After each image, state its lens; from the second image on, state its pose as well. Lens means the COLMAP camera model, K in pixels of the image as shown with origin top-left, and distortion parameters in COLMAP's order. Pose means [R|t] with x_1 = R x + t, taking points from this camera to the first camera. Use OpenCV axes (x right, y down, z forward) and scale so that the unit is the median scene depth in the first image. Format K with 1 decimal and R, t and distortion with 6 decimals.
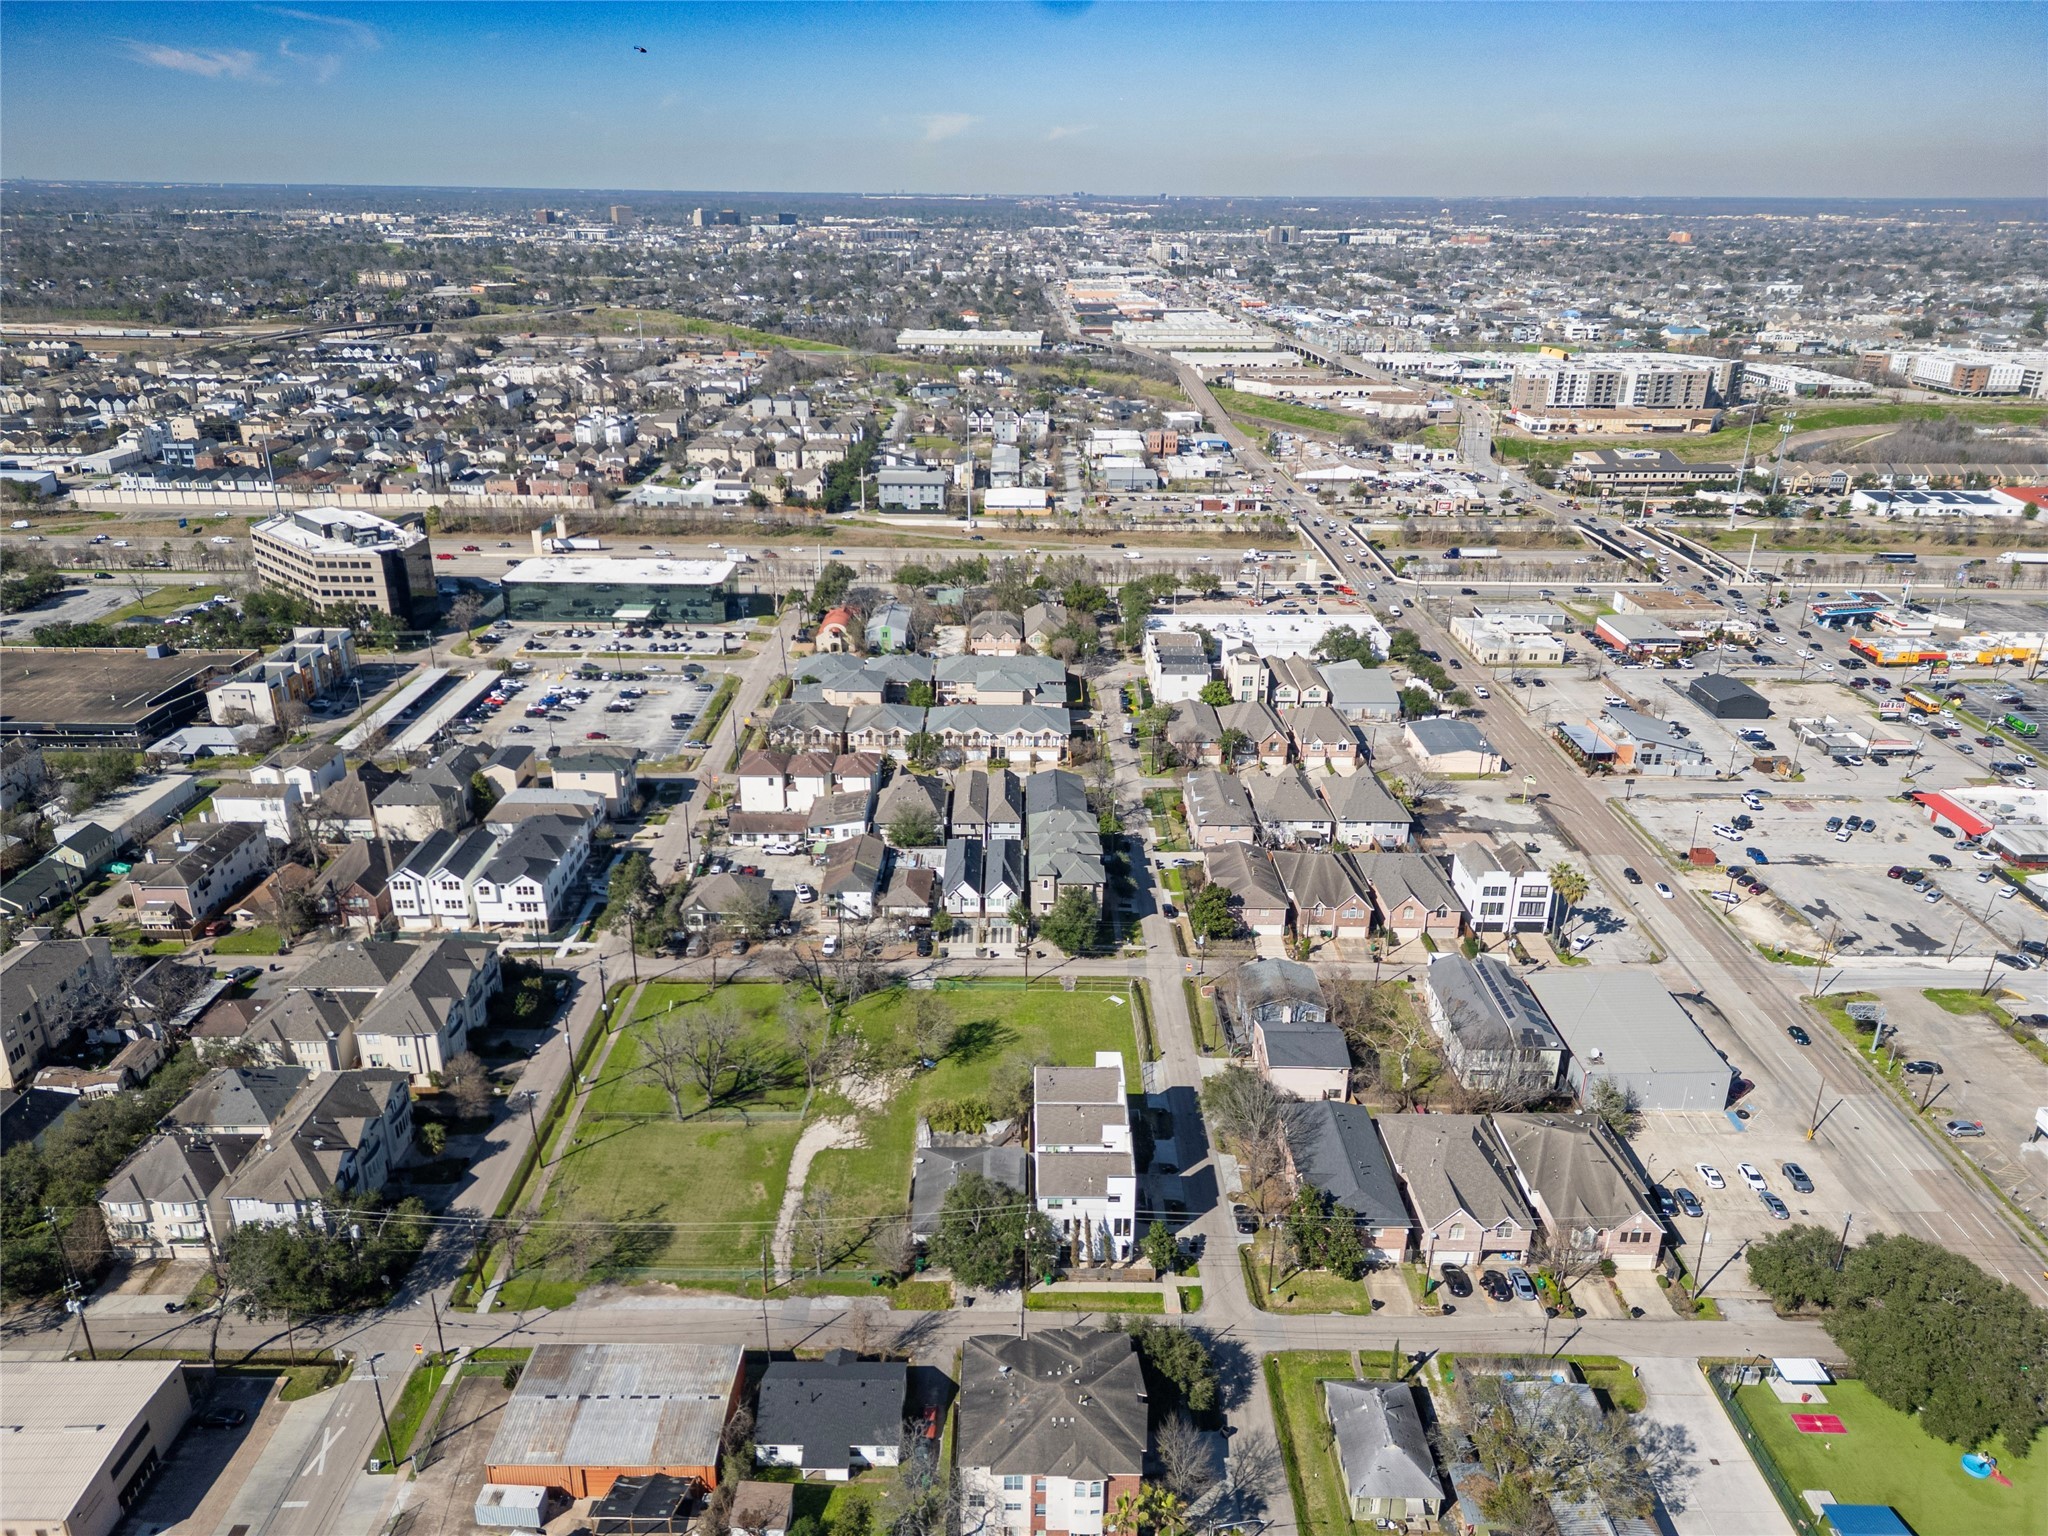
lens RADIAL K [[1427.0, 0, 1021.7], [0, 1427.0, 756.6], [0, 0, 1]] dist [0.079100, -0.074035]
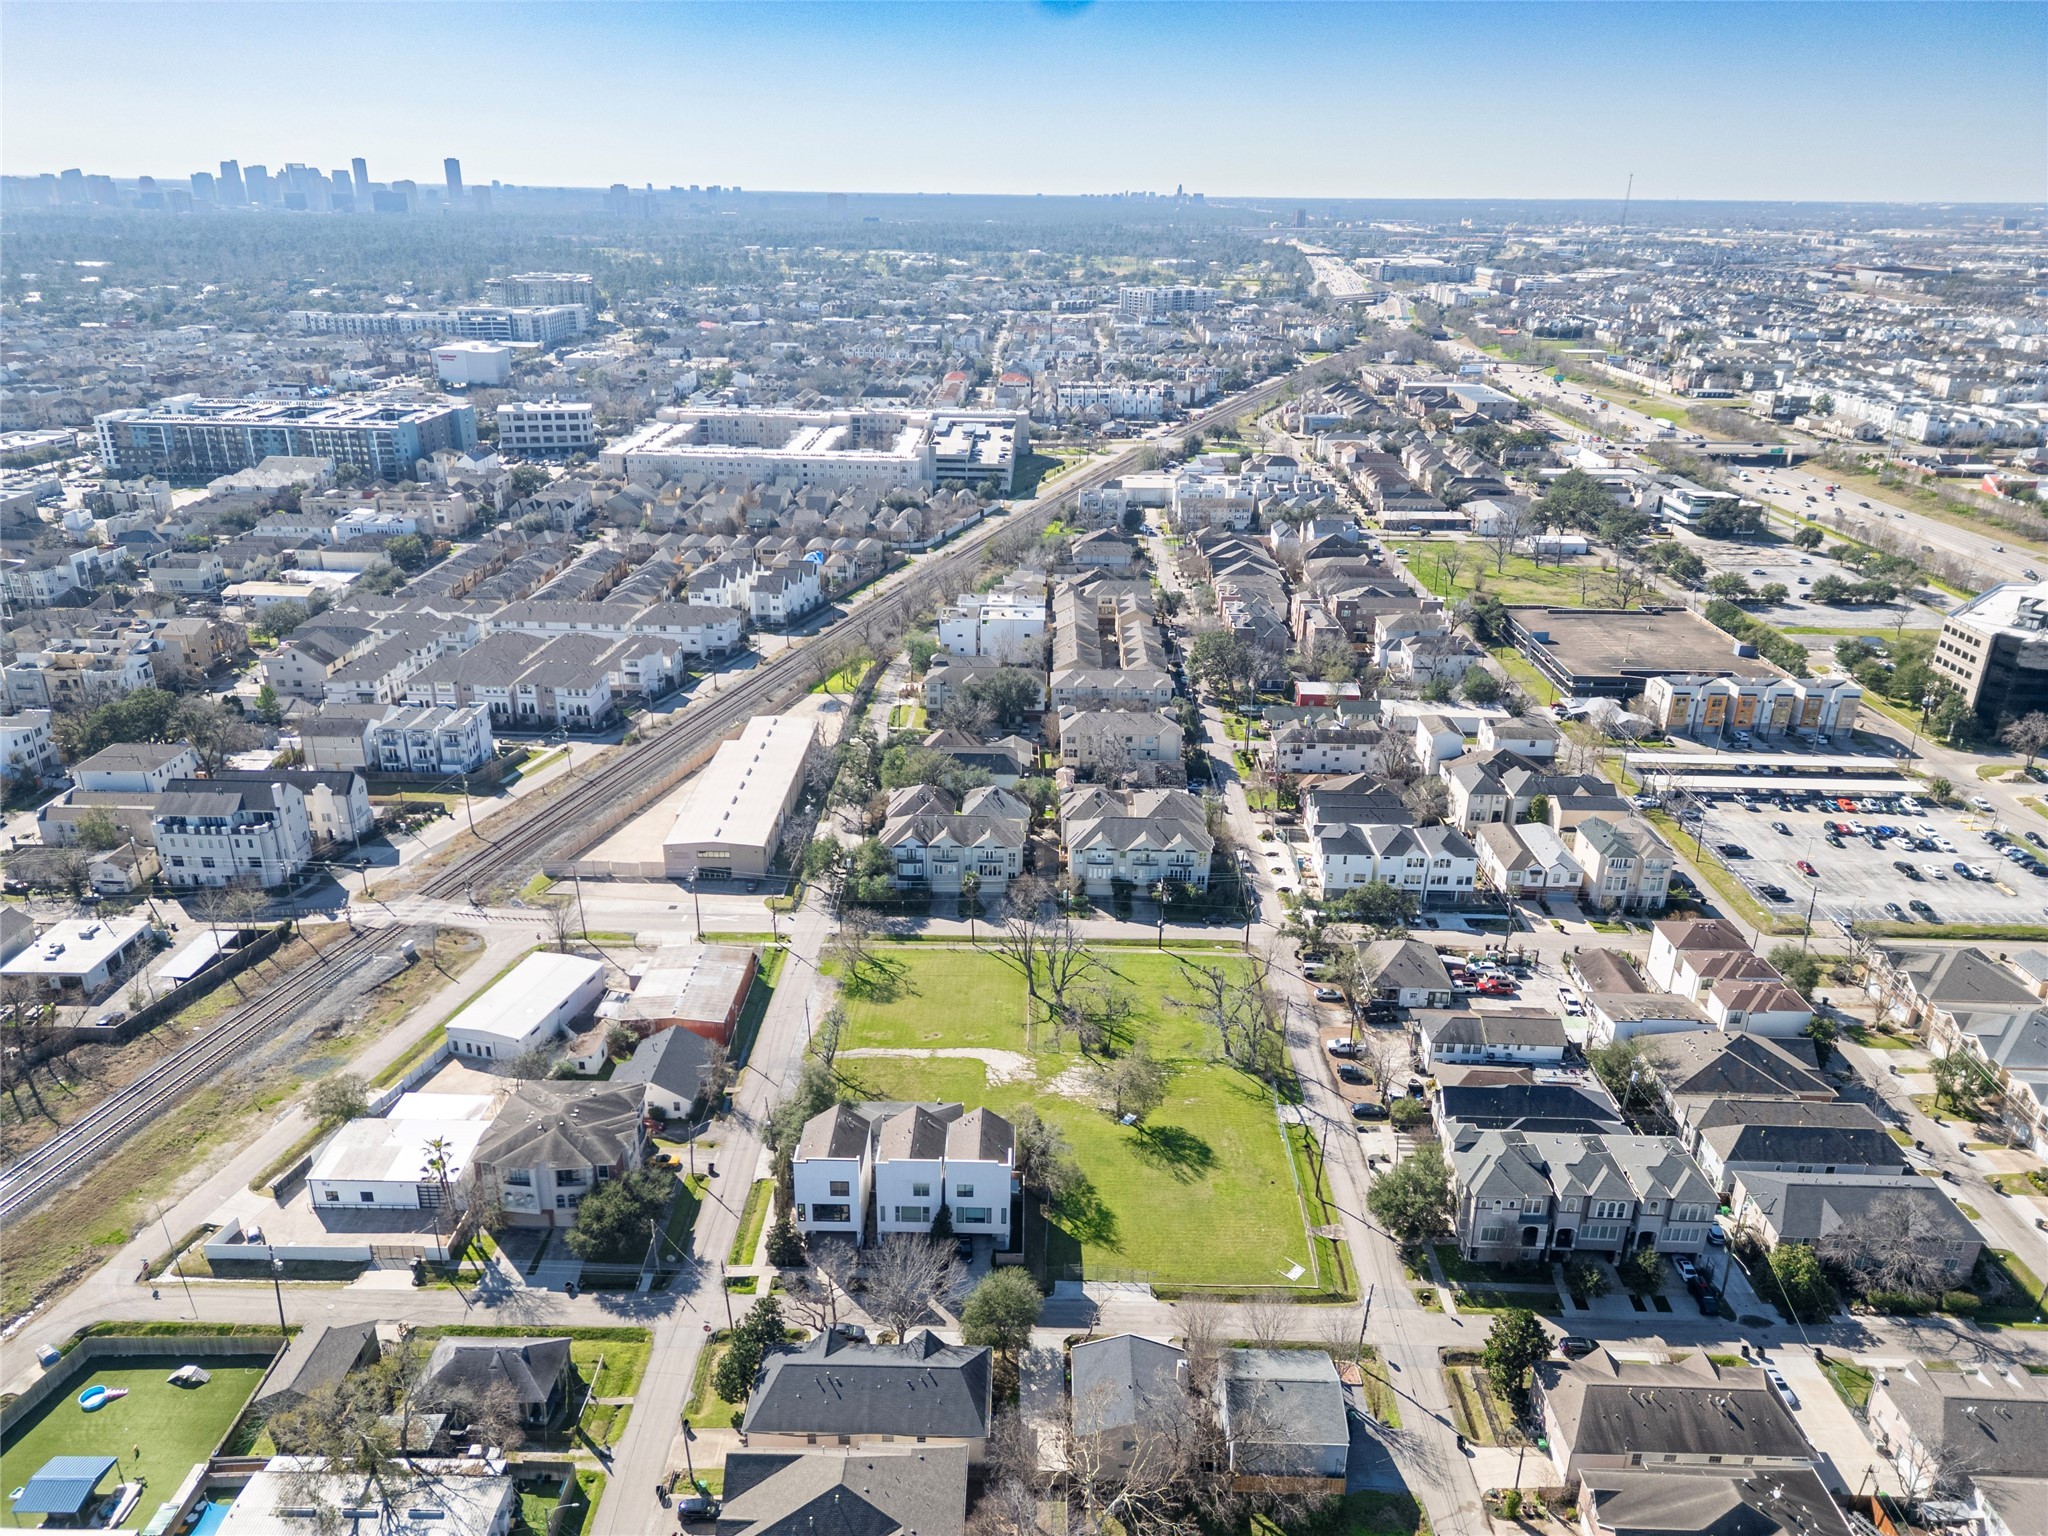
lens RADIAL K [[1412.7, 0, 1015.8], [0, 1412.7, 777.9], [0, 0, 1]] dist [0.099151, -0.105388]
pose [[-0.020559, 0.371514, -0.928200, 0.715727], [-0.377763, 0.856687, 0.351258, -0.277419], [0.925674, 0.357861, 0.122731, 0.728591]]
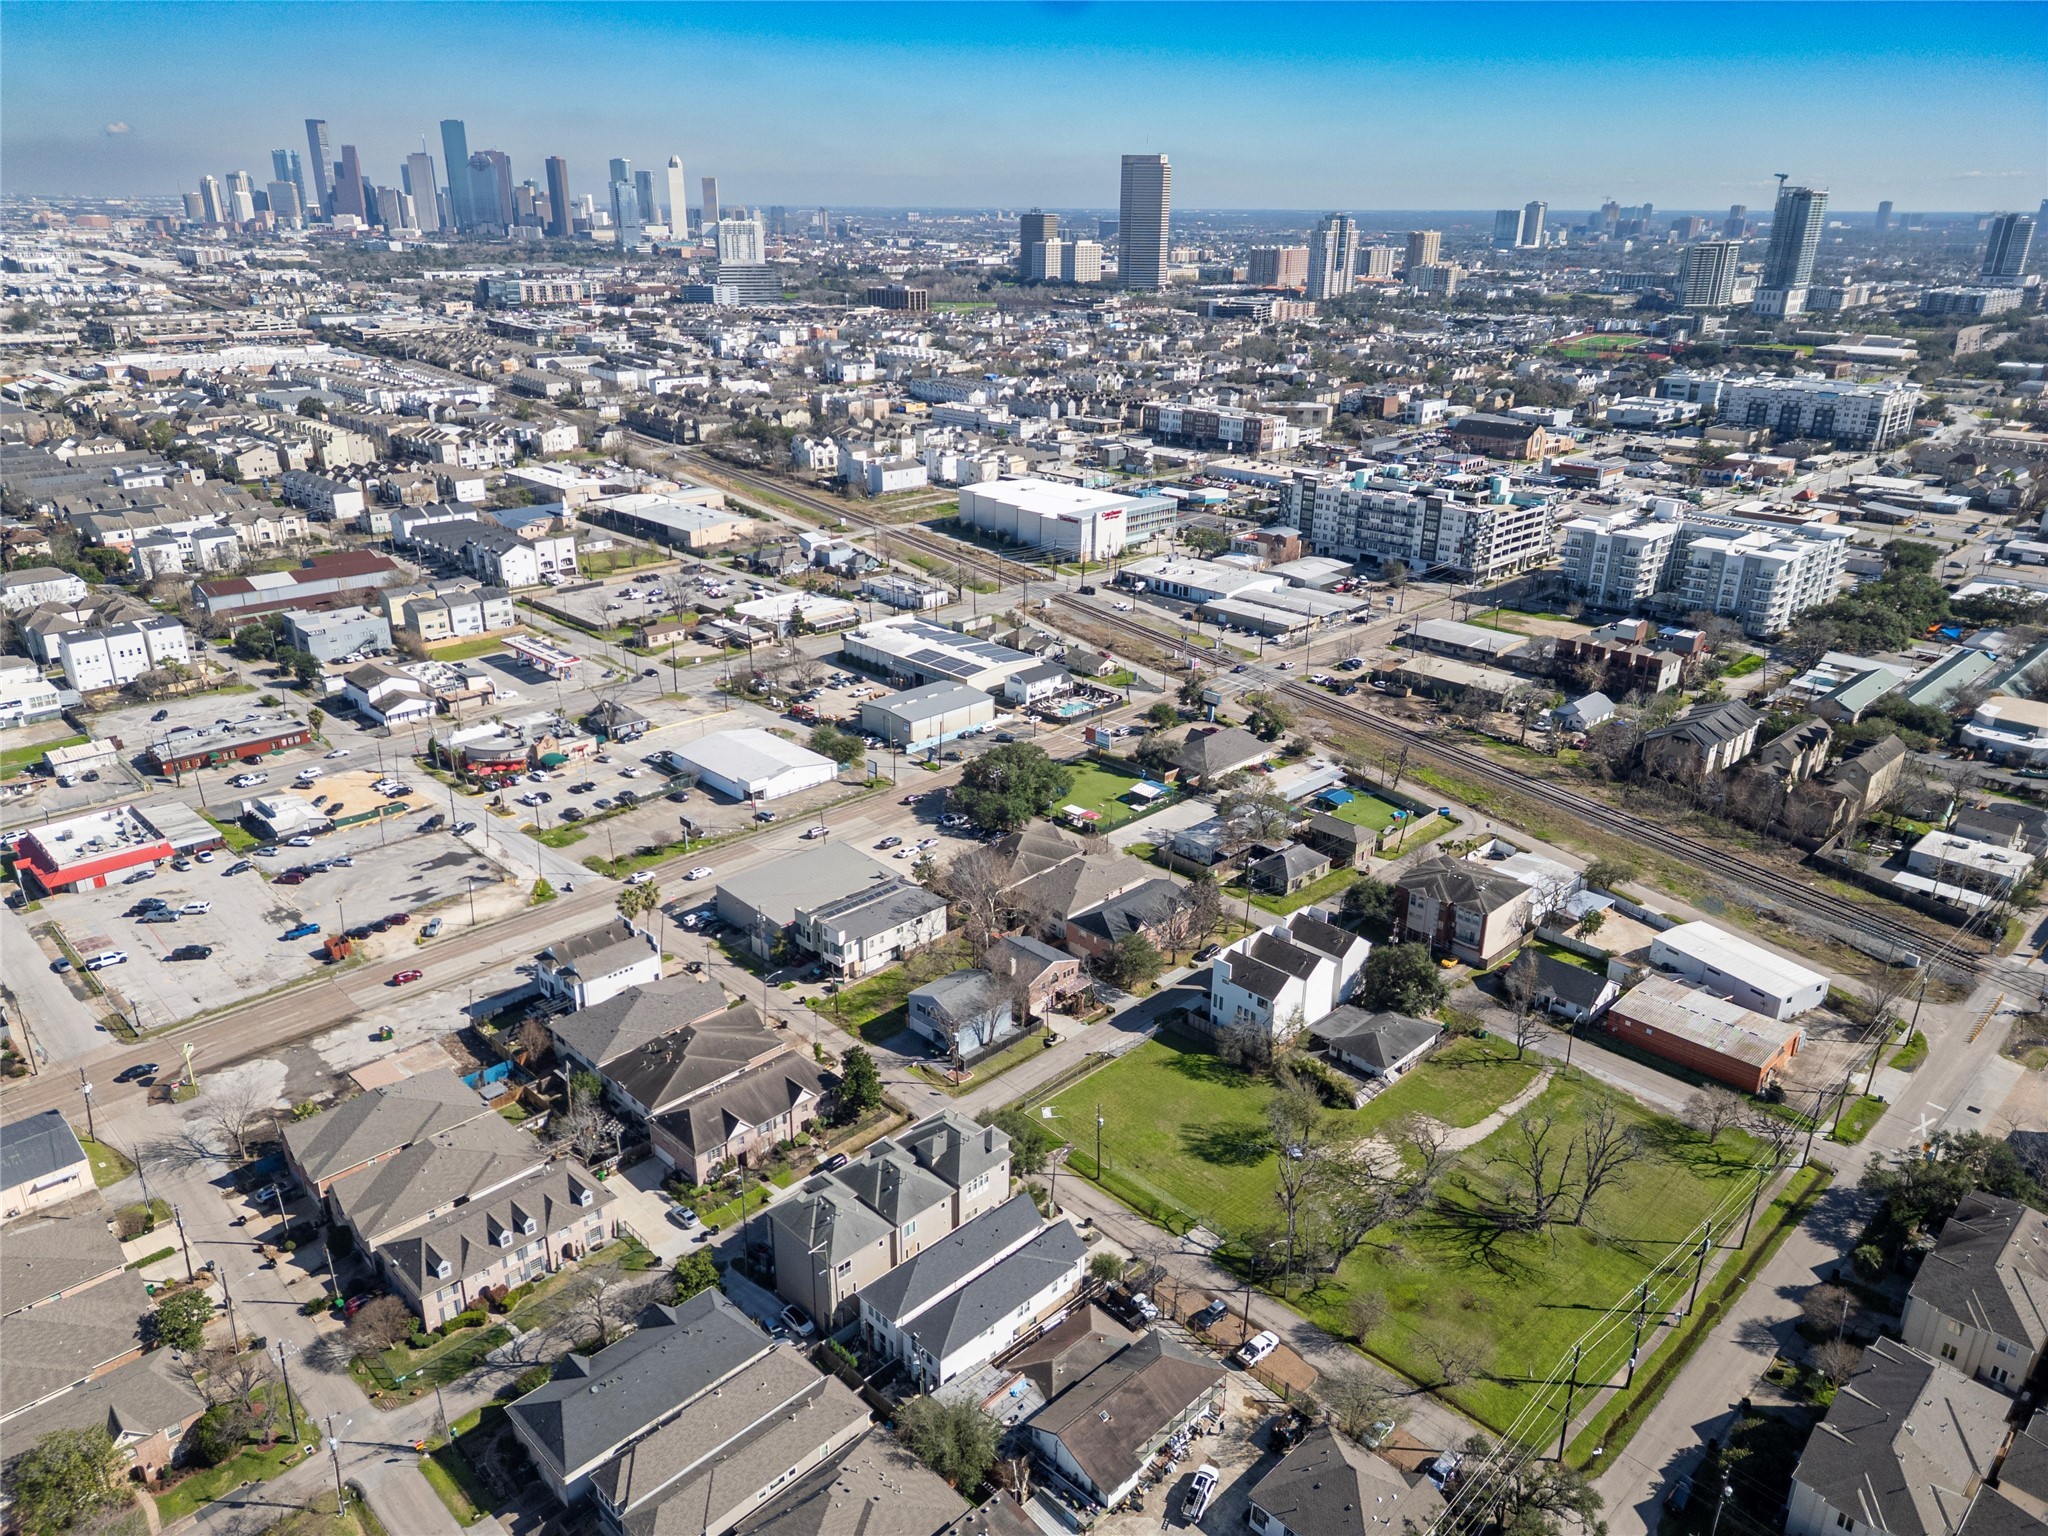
lens RADIAL K [[1412.7, 0, 1015.8], [0, 1412.7, 777.9], [0, 0, 1]] dist [0.099151, -0.105388]
pose [[-0.700500, -0.279944, 0.656453, -0.472216], [0.248108, 0.766939, 0.591817, -0.553774], [-0.669135, 0.577439, -0.467785, 1.398640]]
